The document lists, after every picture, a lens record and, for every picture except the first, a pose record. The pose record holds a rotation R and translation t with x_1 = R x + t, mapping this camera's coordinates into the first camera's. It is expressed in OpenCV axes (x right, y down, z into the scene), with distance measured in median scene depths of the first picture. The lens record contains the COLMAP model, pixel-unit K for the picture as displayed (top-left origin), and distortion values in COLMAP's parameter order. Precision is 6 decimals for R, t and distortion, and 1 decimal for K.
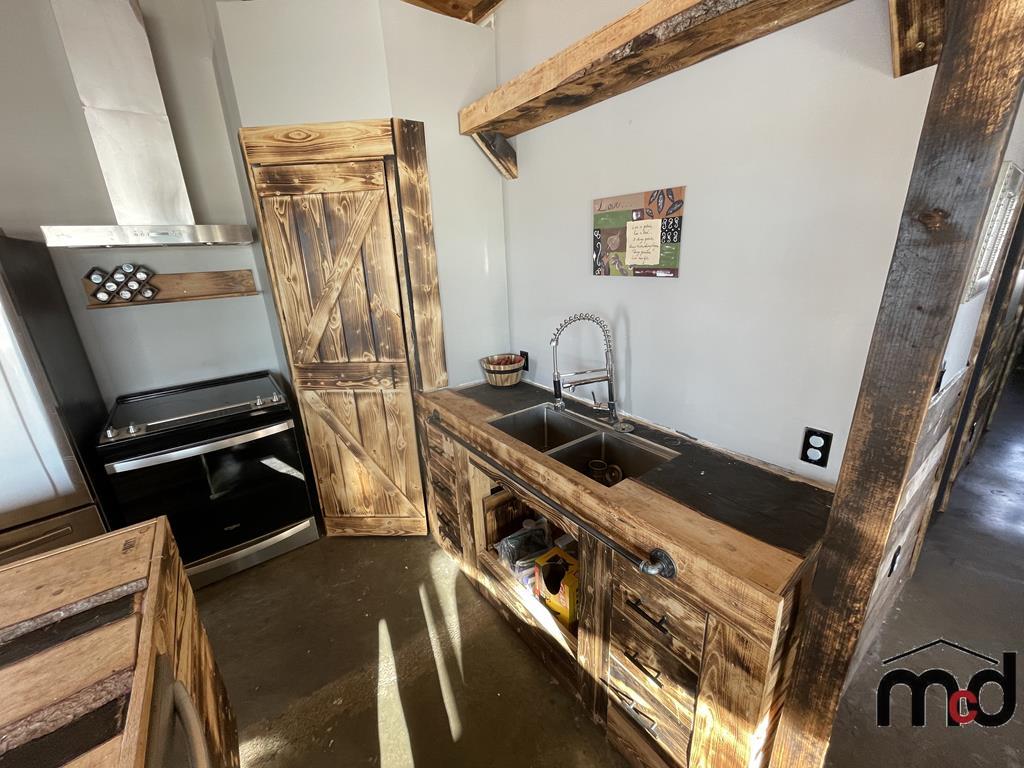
lens RADIAL K [[413.2, 0, 512.0], [0, 413.2, 384.0], [0, 0, 1]] dist [-0.000740, -0.000106]
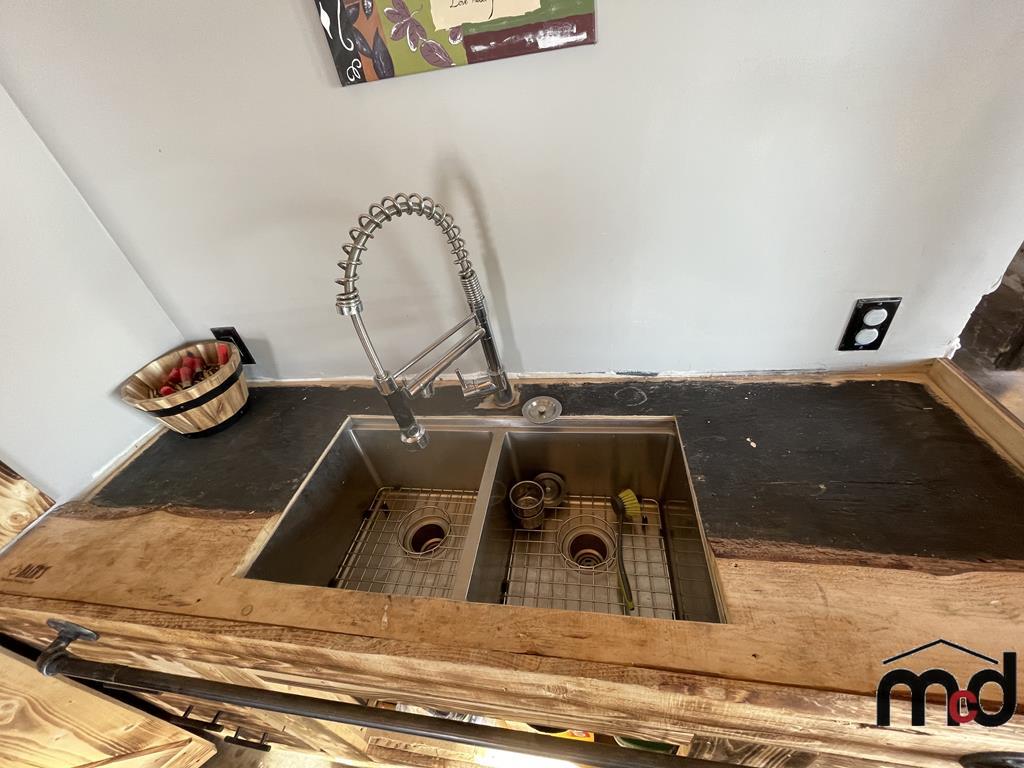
lens RADIAL K [[413.2, 0, 512.0], [0, 413.2, 384.0], [0, 0, 1]] dist [-0.000740, -0.000106]
pose [[0.710338, -0.468487, 0.525299, -0.013593], [0.312591, 0.878649, 0.360919, -0.113718], [-0.630640, -0.092171, 0.770583, 0.587913]]
